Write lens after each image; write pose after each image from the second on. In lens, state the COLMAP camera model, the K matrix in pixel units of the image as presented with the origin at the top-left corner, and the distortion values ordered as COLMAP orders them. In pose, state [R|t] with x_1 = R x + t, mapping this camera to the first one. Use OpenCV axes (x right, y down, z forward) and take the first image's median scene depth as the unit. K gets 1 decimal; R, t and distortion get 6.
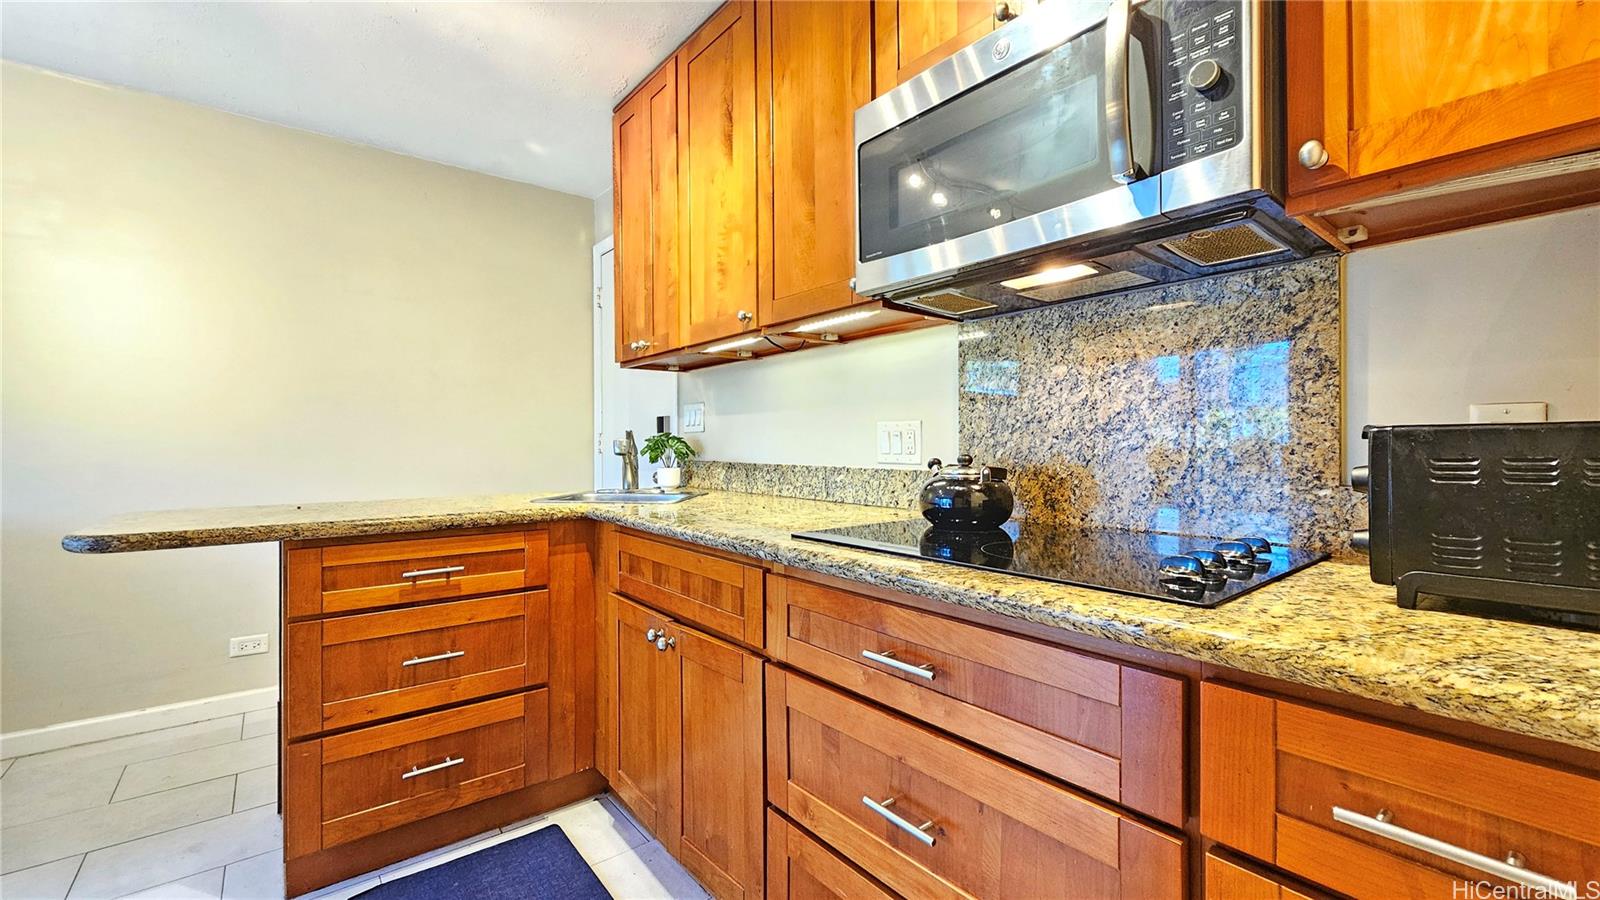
lens RADIAL K [[654.9, 0, 802.5], [0, 654.9, 448.0], [0, 0, 1]] dist [-0.000987, -0.000881]
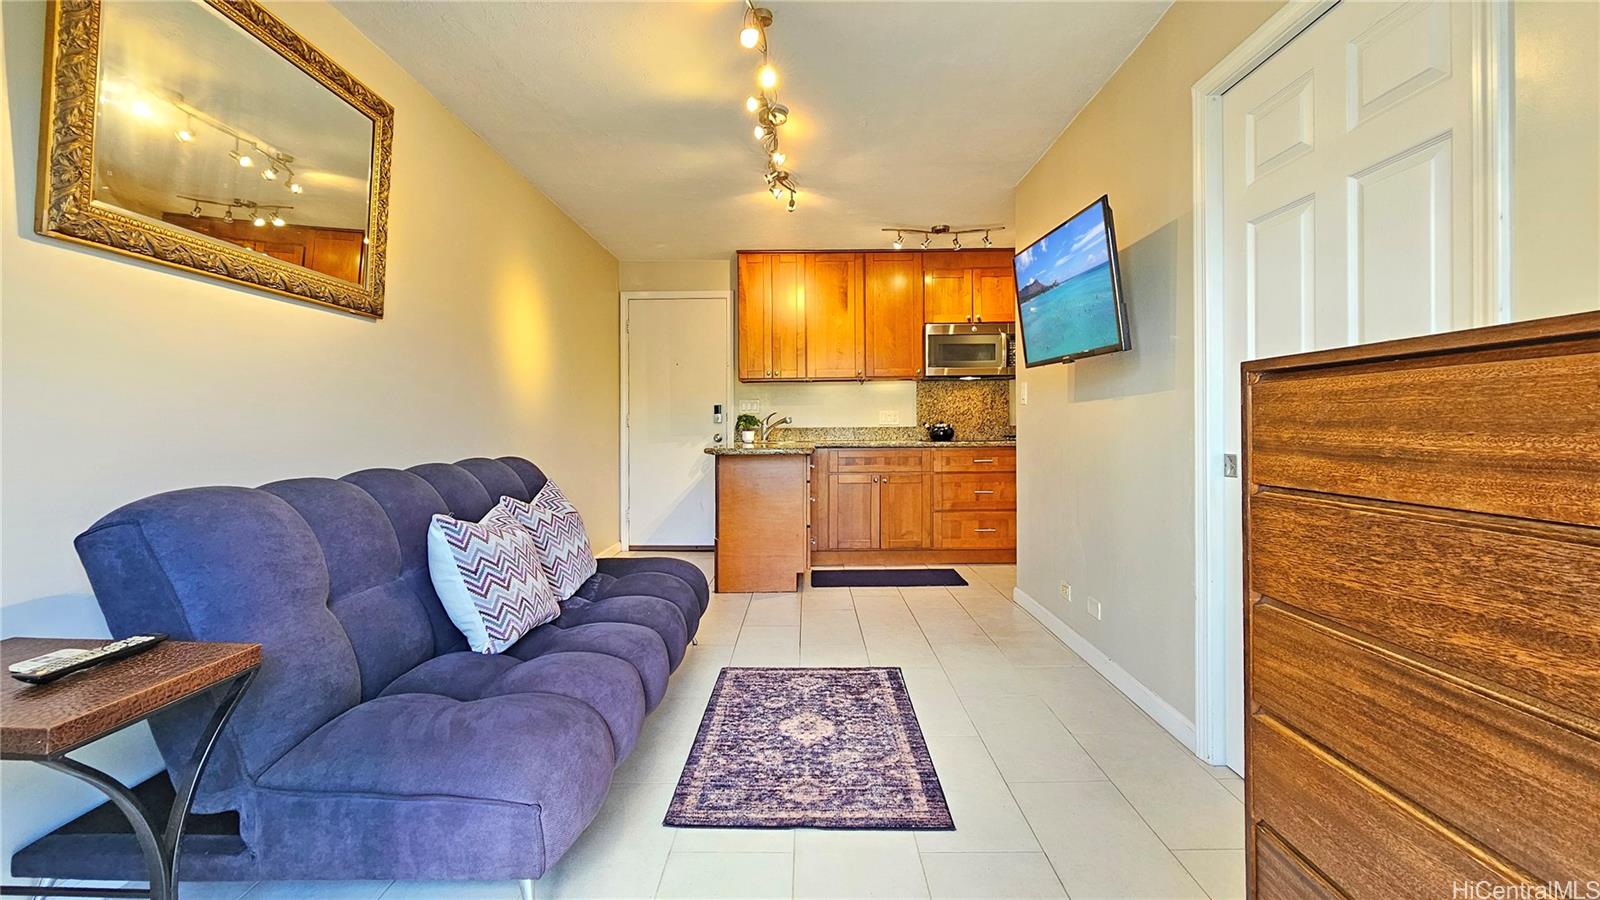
lens RADIAL K [[654.9, 0, 786.9], [0, 654.9, 427.1], [0, 0, 1]] dist [-0.000987, -0.000881]
pose [[0.675776, 0.000397, 0.737107, -2.966149], [0.012372, 0.999853, -0.011880, 0.077355], [-0.737004, 0.017148, 0.675671, -0.825220]]
